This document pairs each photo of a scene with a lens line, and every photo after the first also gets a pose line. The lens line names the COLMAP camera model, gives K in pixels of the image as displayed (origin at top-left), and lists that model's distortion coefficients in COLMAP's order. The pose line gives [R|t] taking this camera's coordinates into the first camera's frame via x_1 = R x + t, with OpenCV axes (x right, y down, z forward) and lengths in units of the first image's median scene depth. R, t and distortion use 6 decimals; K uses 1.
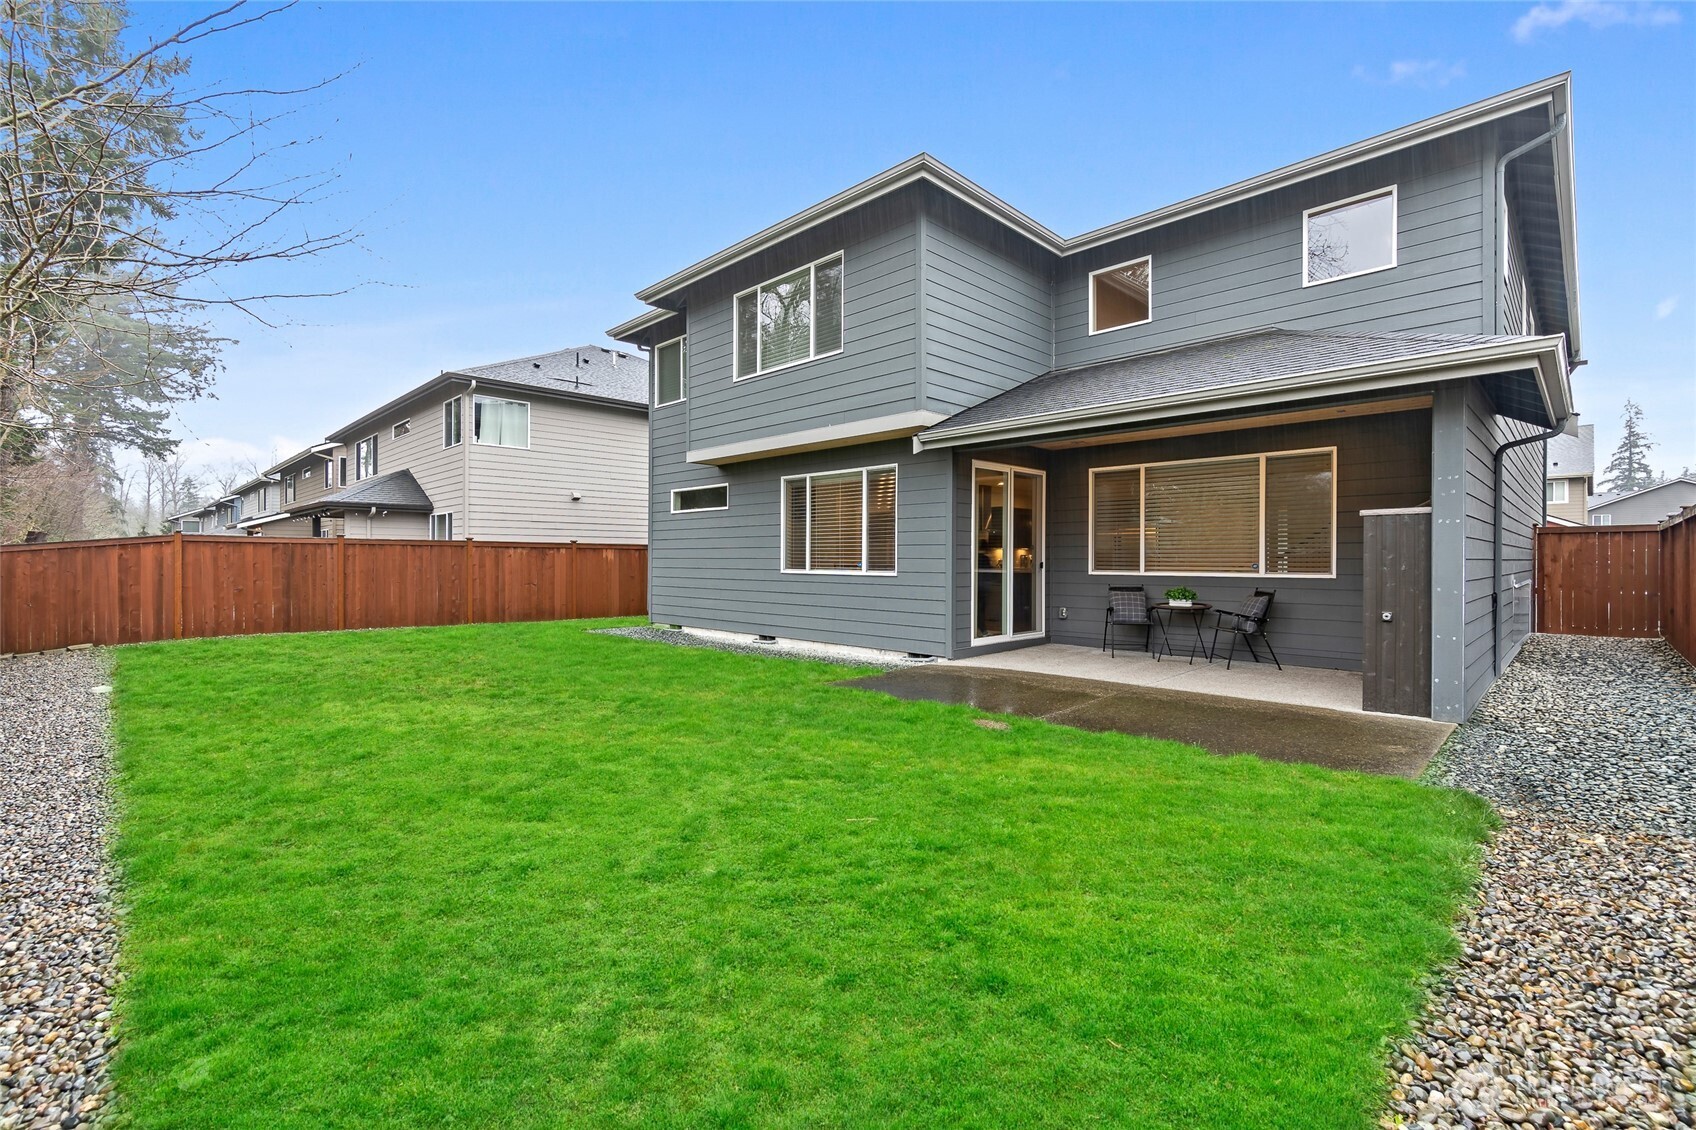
lens RADIAL K [[746.1, 0, 844.2], [0, 746.1, 559.8], [0, 0, 1]] dist [-0.001387, 0.000379]
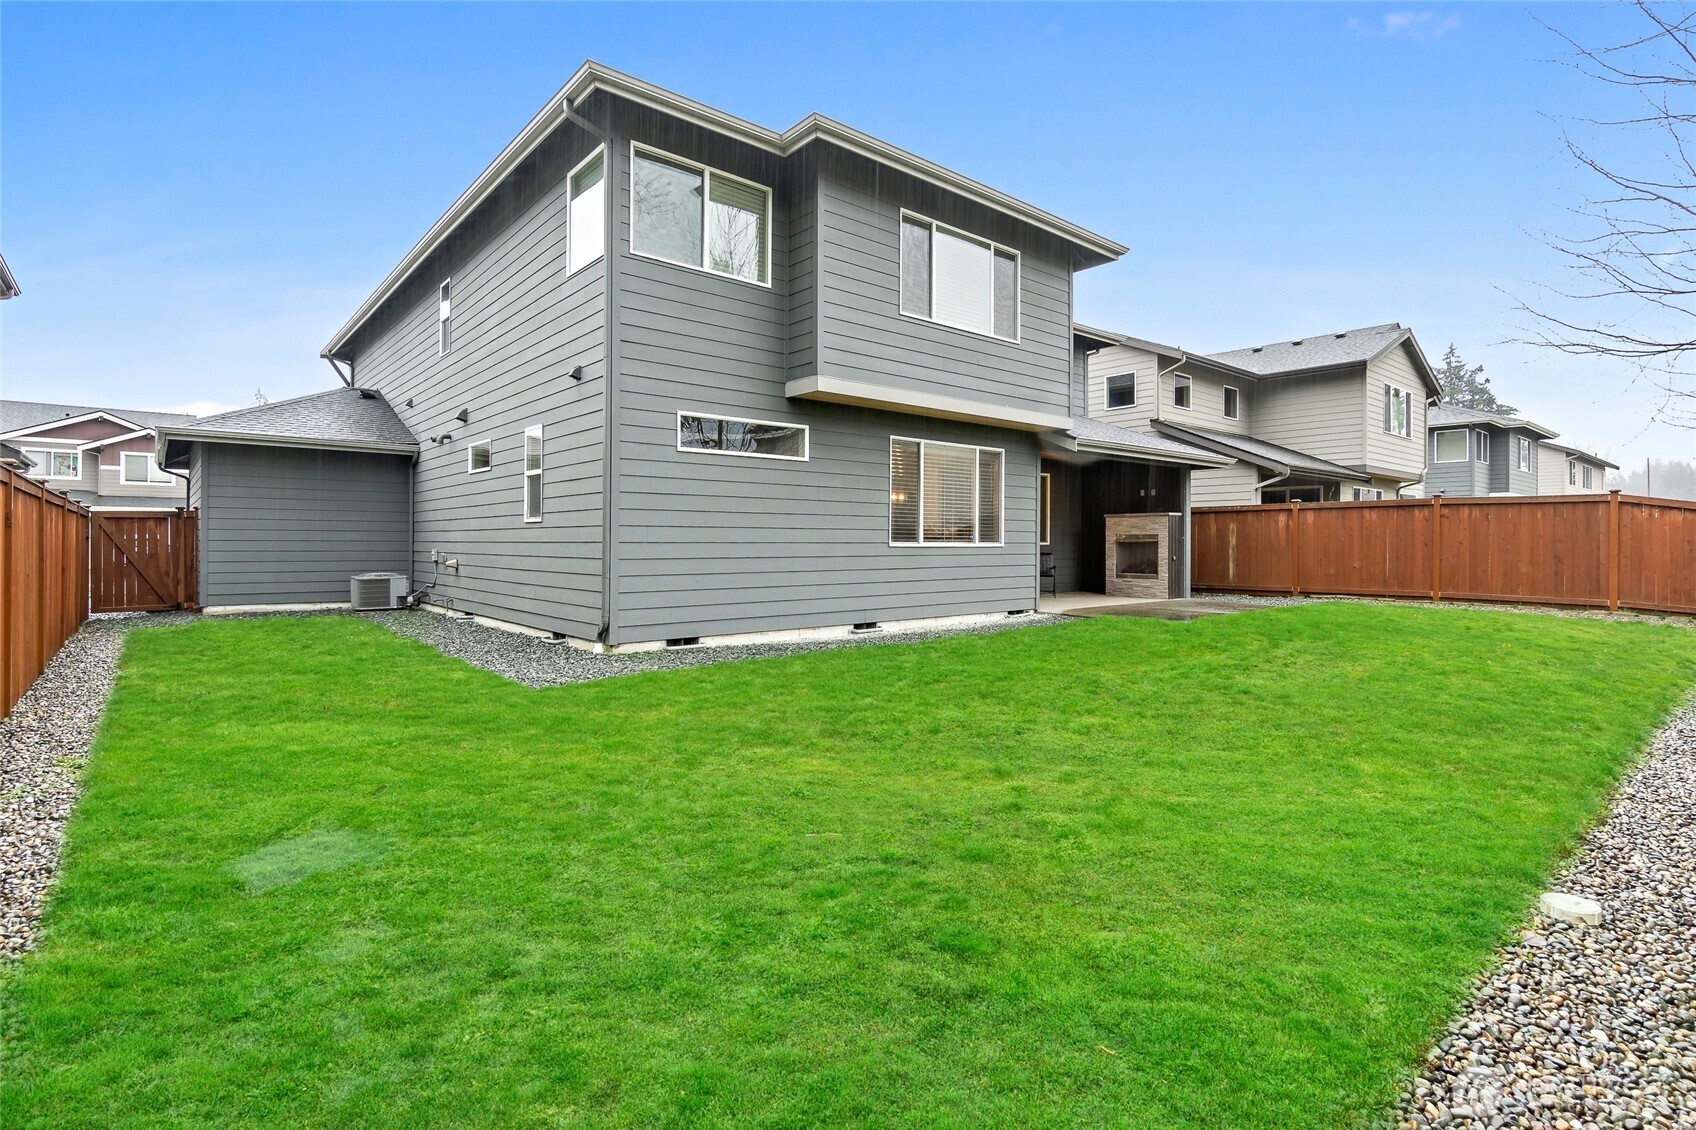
lens RADIAL K [[814.9, 0, 843.7], [0, 814.9, 551.2], [0, 0, 1]] dist [0.000478, 0.000063]
pose [[0.081244, -0.011997, 0.996622, -1.503988], [0.001491, 0.999928, 0.011916, 0.017204], [-0.996693, 0.000518, 0.081256, 1.420446]]
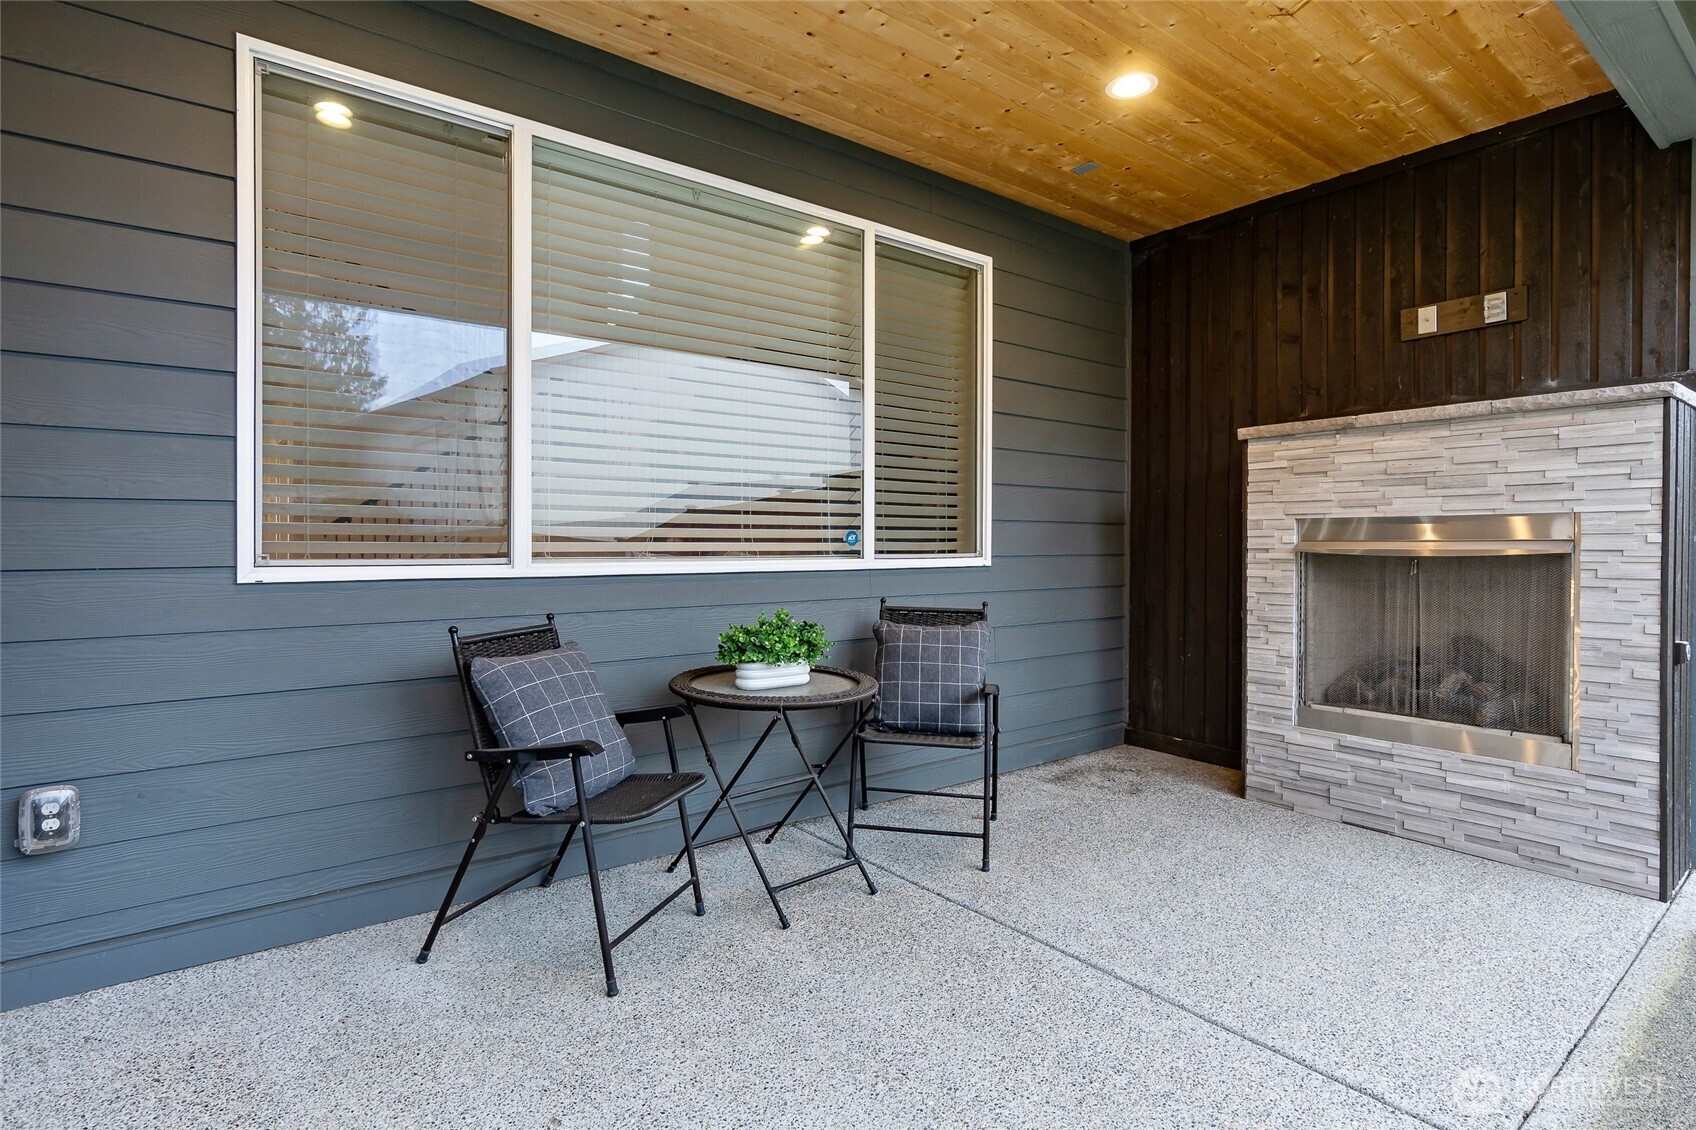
lens RADIAL K [[859.6, 0, 846.1], [0, 859.6, 559.2], [0, 0, 1]] dist [-0.001297, -0.000324]
pose [[0.134350, -0.007077, 0.990909, 0.168798], [0.005832, 0.999963, 0.006351, 0.017227], [-0.990917, 0.004926, 0.134387, 1.068528]]
